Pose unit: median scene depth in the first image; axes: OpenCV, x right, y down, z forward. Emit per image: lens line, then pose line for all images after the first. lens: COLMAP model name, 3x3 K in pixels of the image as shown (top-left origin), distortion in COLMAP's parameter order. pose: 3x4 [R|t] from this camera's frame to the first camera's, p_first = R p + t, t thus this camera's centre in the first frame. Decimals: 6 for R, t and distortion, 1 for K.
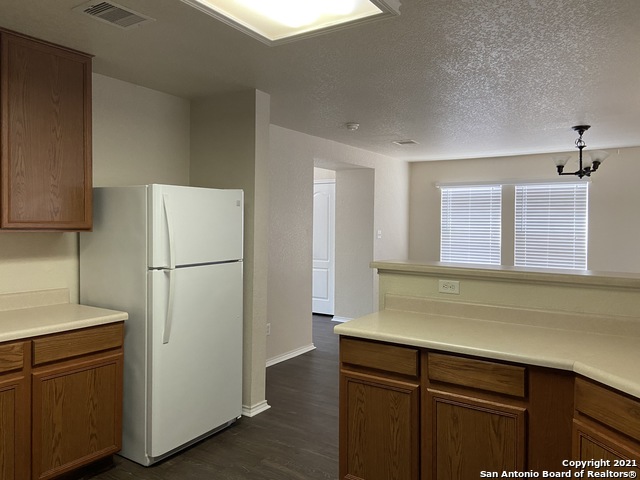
lens RADIAL K [[479.1, 0, 322.9], [0, 479.1, 232.2], [0, 0, 1]] dist [0.129550, -0.155785]
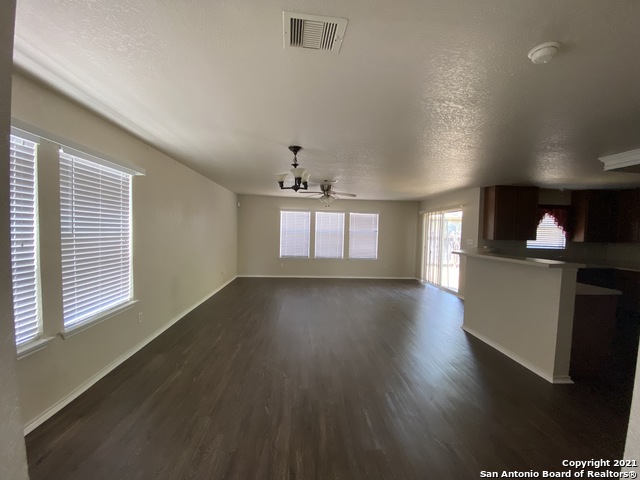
lens RADIAL K [[253.6, 0, 318.5], [0, 253.6, 236.3], [0, 0, 1]] dist [0.018168, -0.000053]
pose [[-0.605694, -0.046961, 0.794311, -0.007190], [-0.024764, 0.998886, 0.040172, -0.022500], [-0.795312, 0.004661, -0.606182, 1.147563]]
